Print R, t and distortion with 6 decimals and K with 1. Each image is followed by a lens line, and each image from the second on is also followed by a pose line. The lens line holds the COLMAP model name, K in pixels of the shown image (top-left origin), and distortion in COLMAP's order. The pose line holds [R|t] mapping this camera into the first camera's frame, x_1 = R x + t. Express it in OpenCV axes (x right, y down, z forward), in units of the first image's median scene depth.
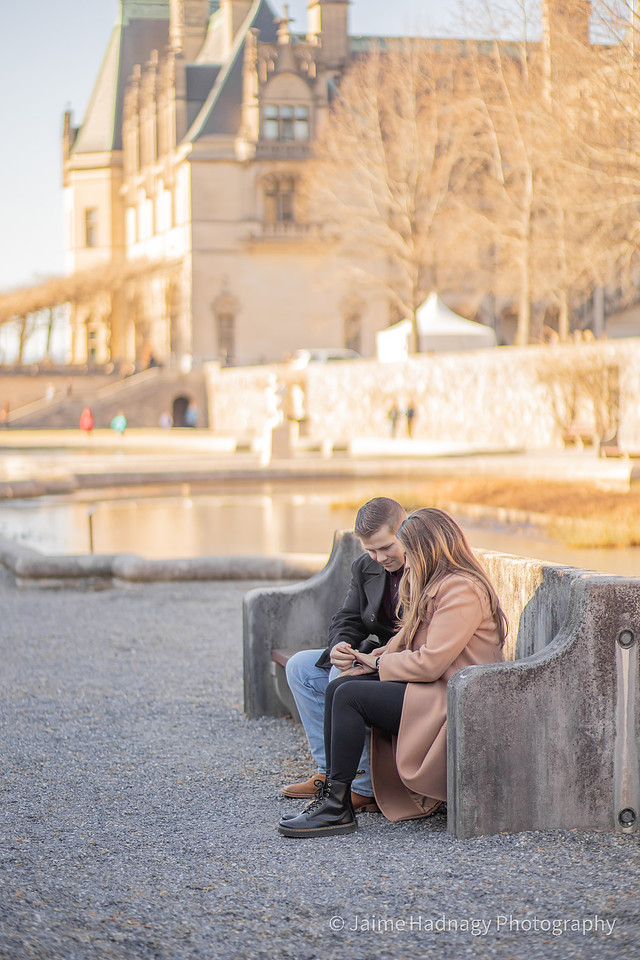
lens RADIAL K [[2338.1, 0, 320.0], [0, 2338.1, 479.9], [0, 0, 1]] dist [-0.070417, 0.000000]
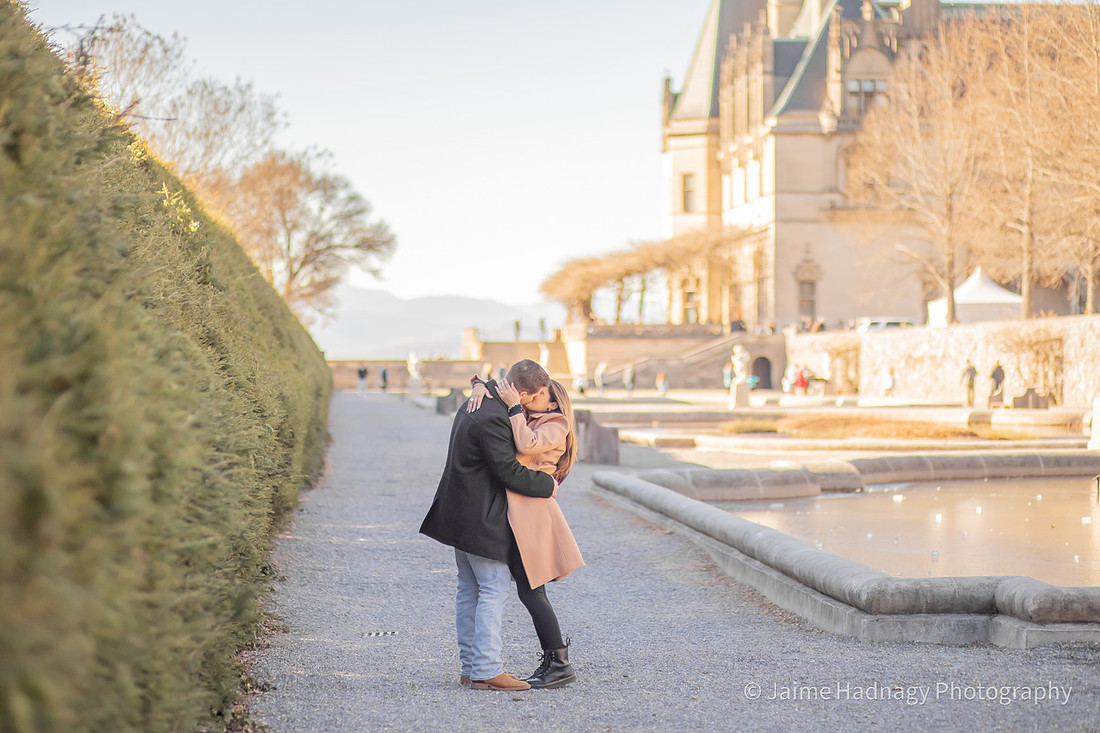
lens RADIAL K [[2679.1, 0, 550.0], [0, 2679.1, 366.6], [0, 0, 1]] dist [-0.070417, 0.000000]
pose [[0.986236, 0.006938, -0.165200, 0.042964], [-0.012175, 0.999454, -0.030712, 0.005689], [0.164896, 0.032301, 0.985782, -0.192852]]
